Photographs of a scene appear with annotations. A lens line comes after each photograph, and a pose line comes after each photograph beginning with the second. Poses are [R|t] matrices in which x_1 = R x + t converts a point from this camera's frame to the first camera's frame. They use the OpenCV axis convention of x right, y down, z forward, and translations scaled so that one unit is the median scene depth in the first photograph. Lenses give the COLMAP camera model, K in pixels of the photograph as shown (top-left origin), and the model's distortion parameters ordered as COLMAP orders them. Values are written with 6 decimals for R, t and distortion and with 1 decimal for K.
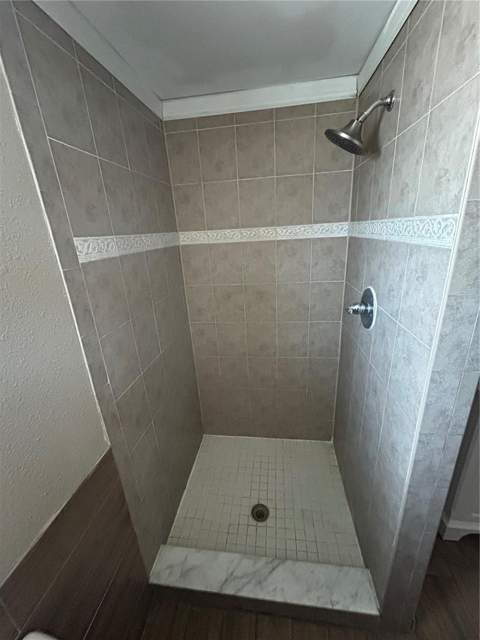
lens RADIAL K [[258.1, 0, 240.0], [0, 258.1, 320.0], [0, 0, 1]] dist [0.002001, -0.000171]
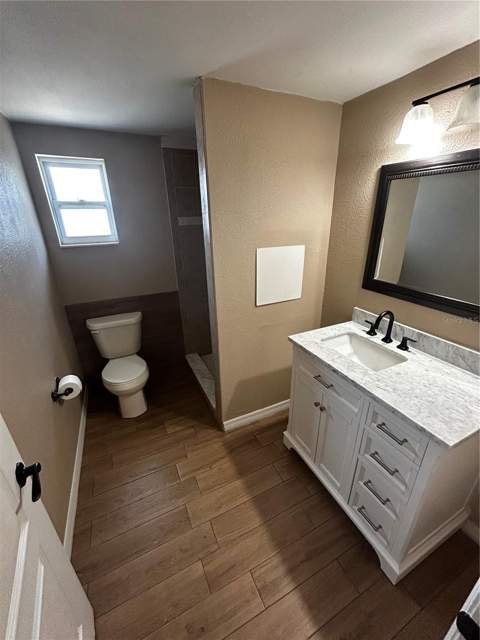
lens RADIAL K [[258.1, 0, 240.0], [0, 258.1, 320.0], [0, 0, 1]] dist [0.002001, -0.000171]
pose [[0.545341, 0.362732, -0.755665, 2.191165], [-0.285697, 0.927971, 0.239263, -0.099965], [0.788023, 0.085411, 0.609692, -0.195067]]
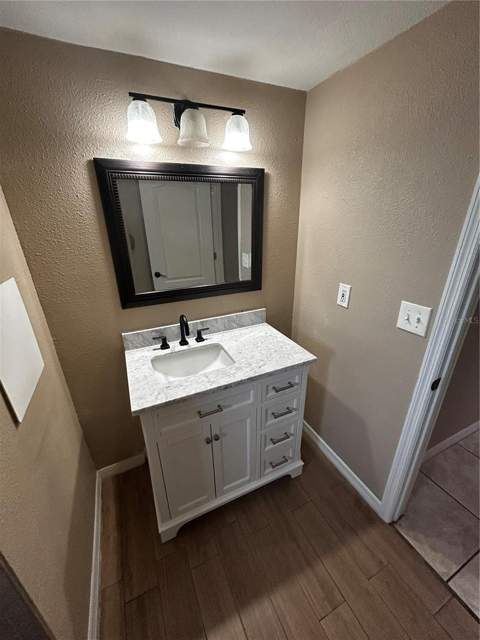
lens RADIAL K [[258.1, 0, 240.0], [0, 258.1, 320.0], [0, 0, 1]] dist [0.002001, -0.000171]
pose [[0.842296, -0.165856, 0.512863, 1.013566], [0.145250, 0.986126, 0.080356, -0.079879], [-0.519076, 0.006810, 0.854701, -0.052744]]
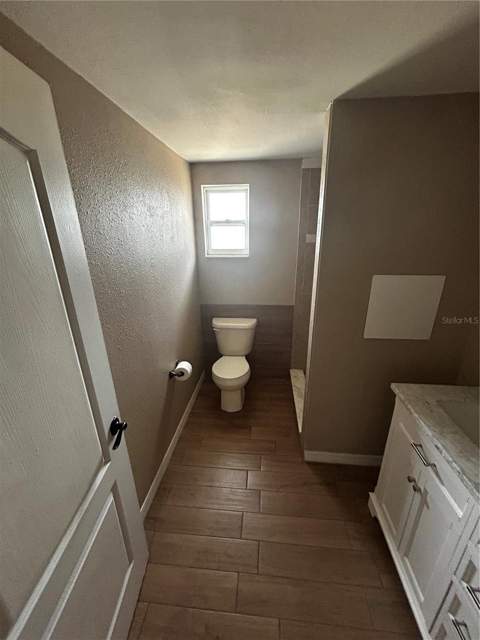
lens RADIAL K [[258.8, 0, 240.0], [0, 258.8, 320.0], [0, 0, 1]] dist [0.002593, 0.000325]
pose [[0.036306, 0.392867, -0.918878, 2.250408], [-0.312909, 0.877717, 0.362906, -0.240347], [0.949089, 0.274349, 0.154798, 0.001626]]
